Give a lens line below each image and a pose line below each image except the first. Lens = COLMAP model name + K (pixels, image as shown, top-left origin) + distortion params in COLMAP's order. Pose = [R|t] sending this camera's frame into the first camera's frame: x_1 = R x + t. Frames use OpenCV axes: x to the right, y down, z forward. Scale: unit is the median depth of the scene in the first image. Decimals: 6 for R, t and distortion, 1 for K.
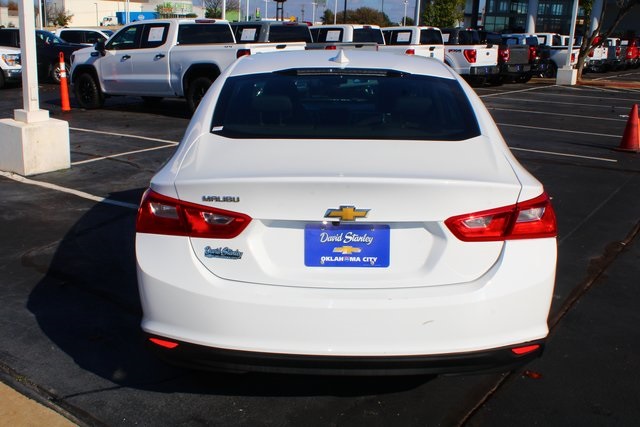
lens RADIAL K [[681.3, 0, 319.8], [0, 681.3, 215.2], [0, 0, 1]] dist [-0.116782, 0.000000]
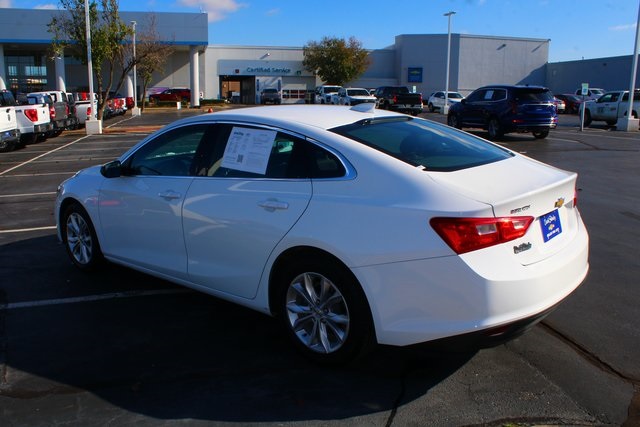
lens RADIAL K [[589.3, 0, 319.7], [0, 589.3, 211.6], [0, 0, 1]] dist [-0.078719, 0.000000]
pose [[0.616135, -0.180212, 0.766747, -0.242071], [0.225369, 0.973109, 0.047614, -0.030975], [-0.754709, 0.143464, 0.640181, 0.099272]]
